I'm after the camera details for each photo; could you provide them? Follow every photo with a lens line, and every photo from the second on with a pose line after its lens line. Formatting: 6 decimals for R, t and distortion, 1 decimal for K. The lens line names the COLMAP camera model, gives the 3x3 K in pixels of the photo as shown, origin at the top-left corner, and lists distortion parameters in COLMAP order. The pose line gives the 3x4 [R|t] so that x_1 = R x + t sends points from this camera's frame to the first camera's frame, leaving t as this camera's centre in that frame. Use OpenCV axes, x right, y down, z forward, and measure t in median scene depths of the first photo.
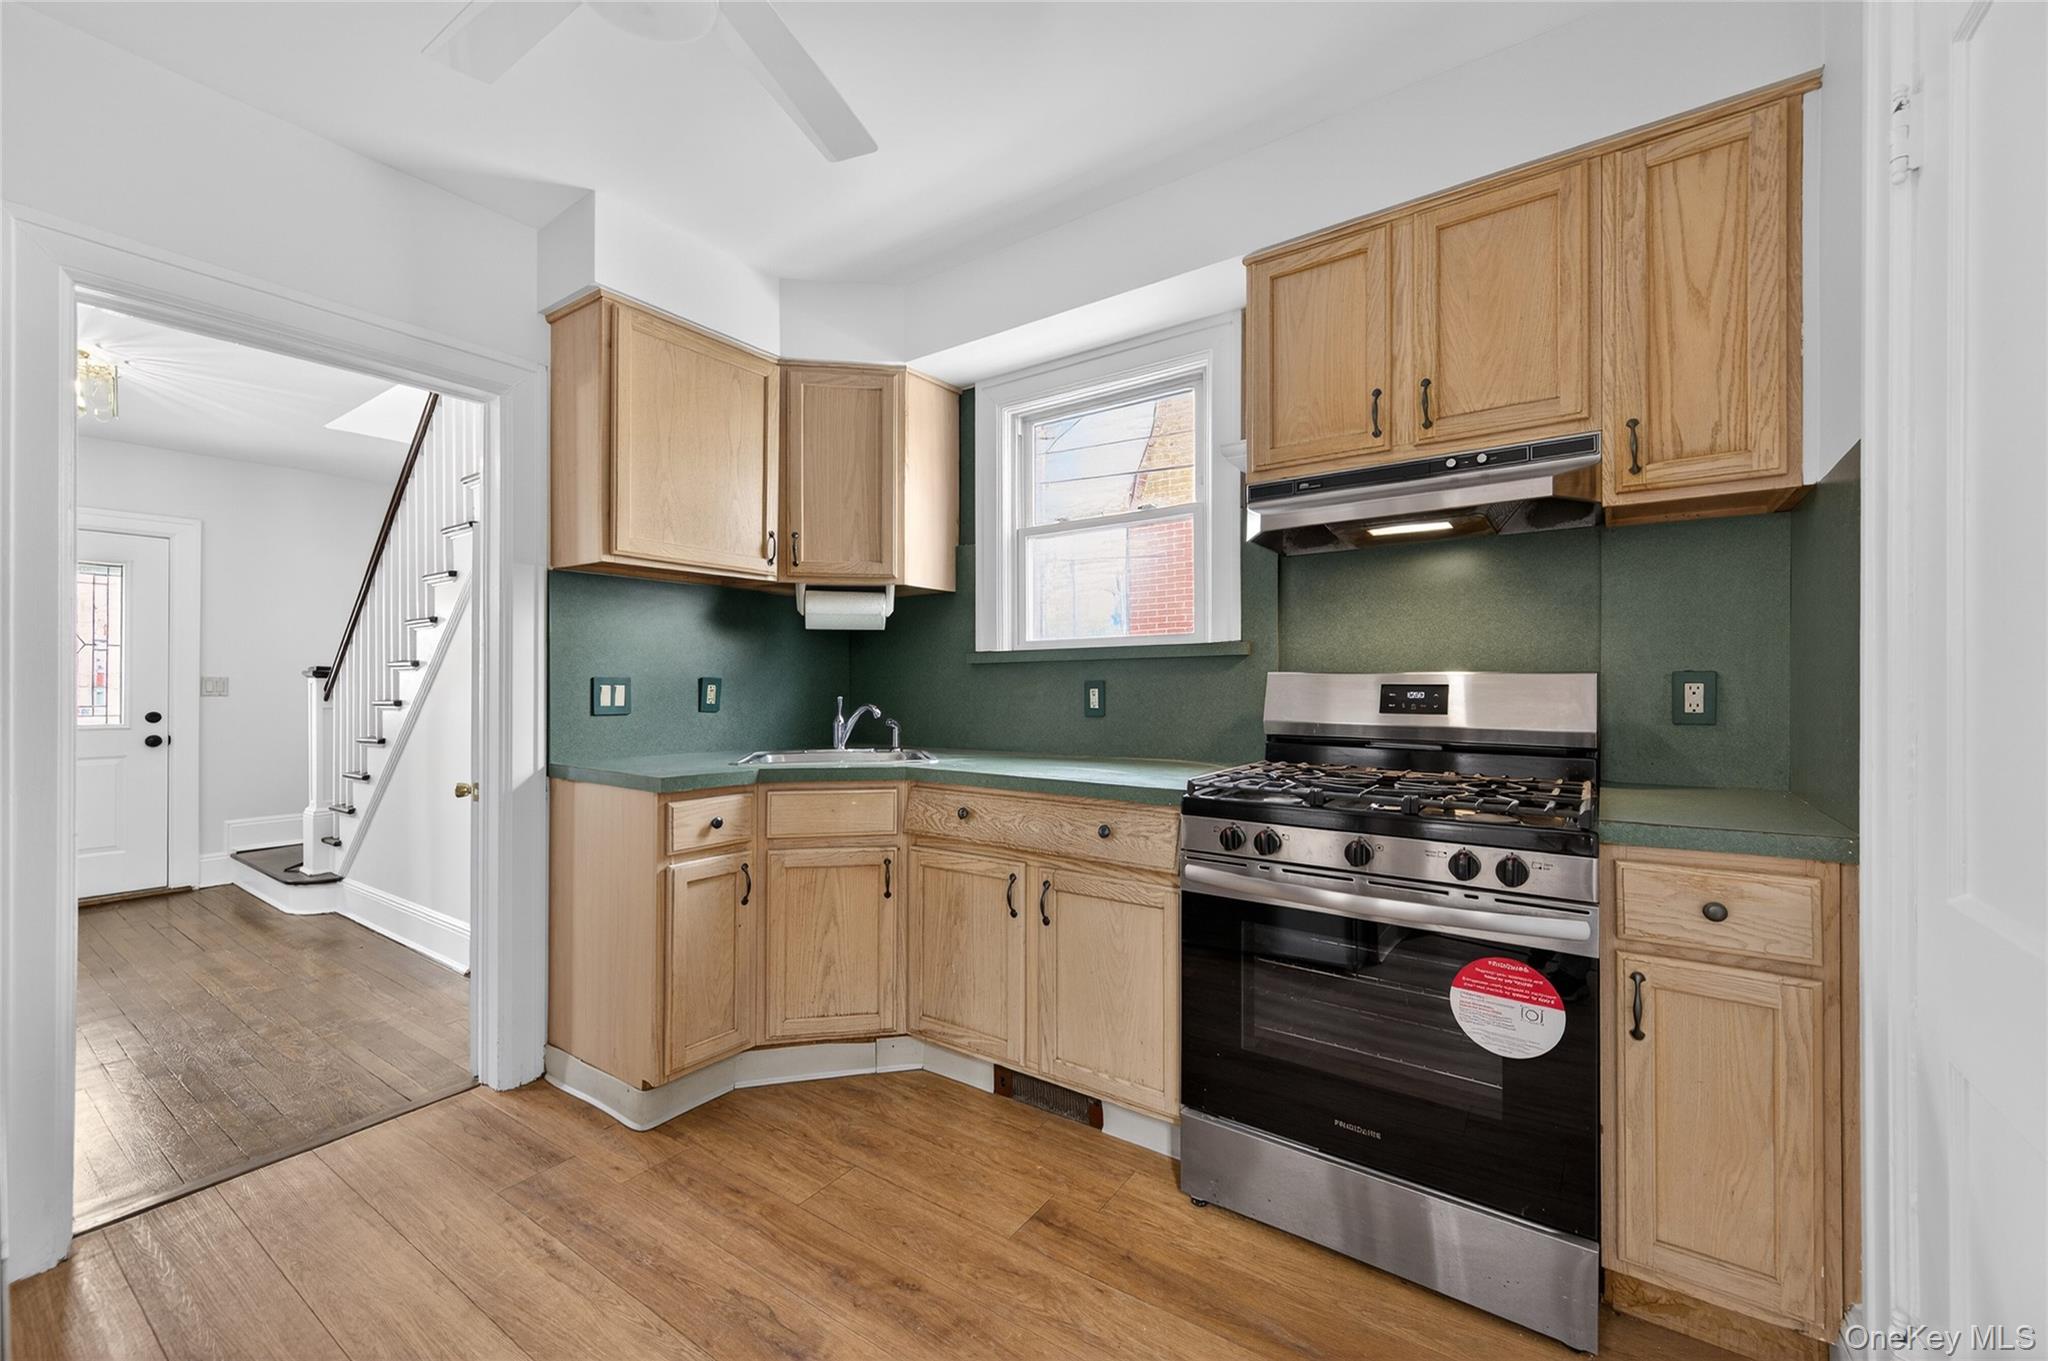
lens RADIAL K [[857.5, 0, 1036.6], [0, 857.5, 684.0], [0, 0, 1]] dist [0.003108, 0.000027]
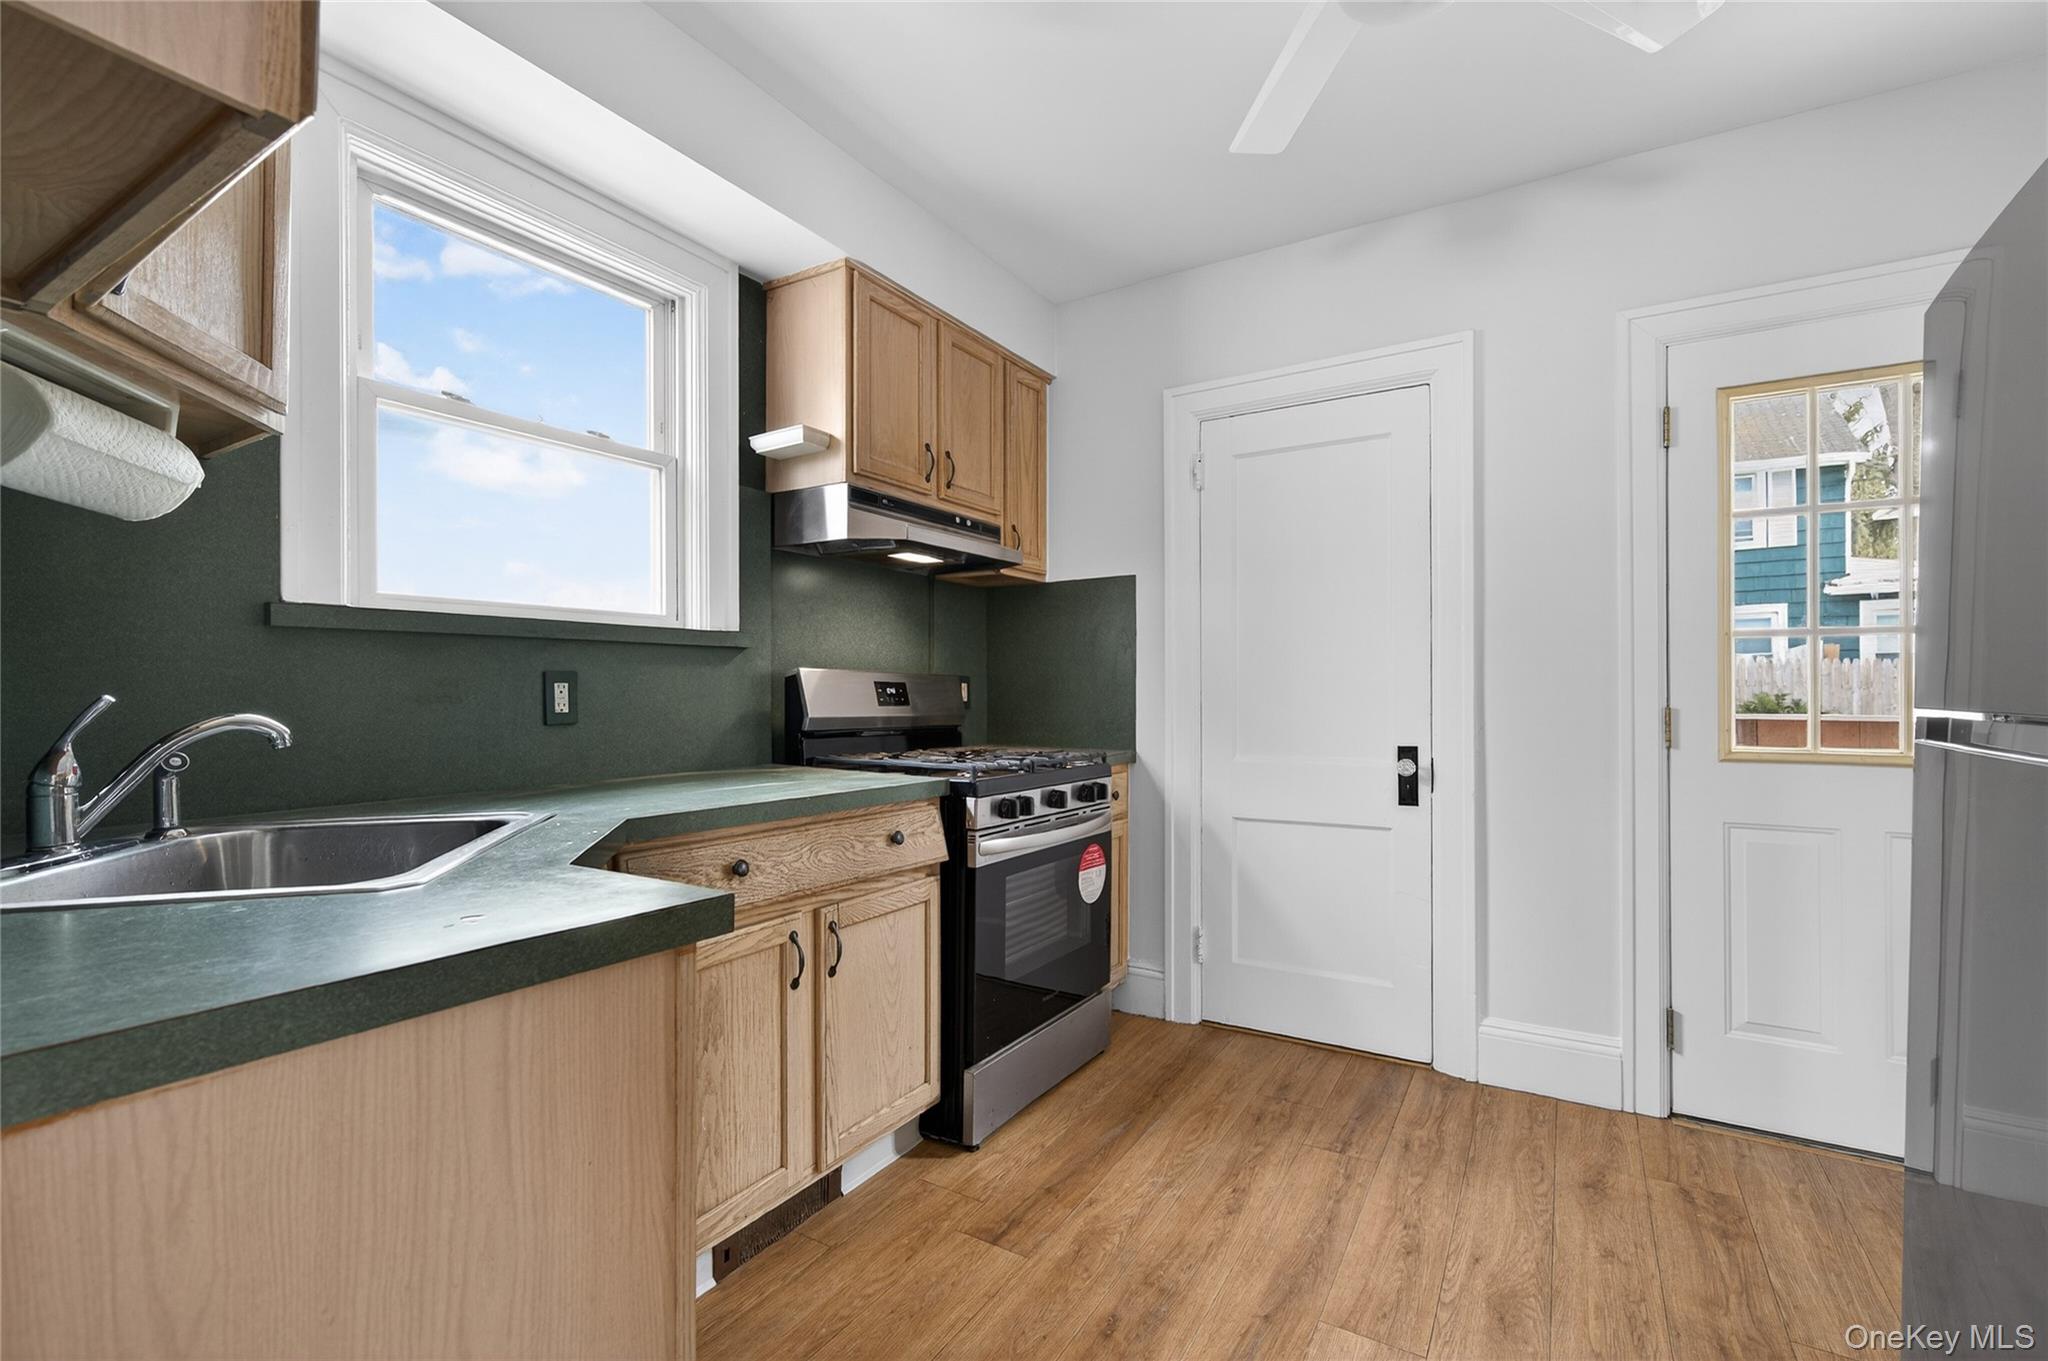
lens RADIAL K [[923.9, 0, 1024.2], [0, 923.9, 687.0], [0, 0, 1]] dist [-0.000463, 0.000117]
pose [[-0.097201, 0.008057, 0.995232, -0.843750], [-0.001366, 0.999965, -0.008229, 0.017354], [-0.995264, -0.002159, -0.097186, 0.884695]]
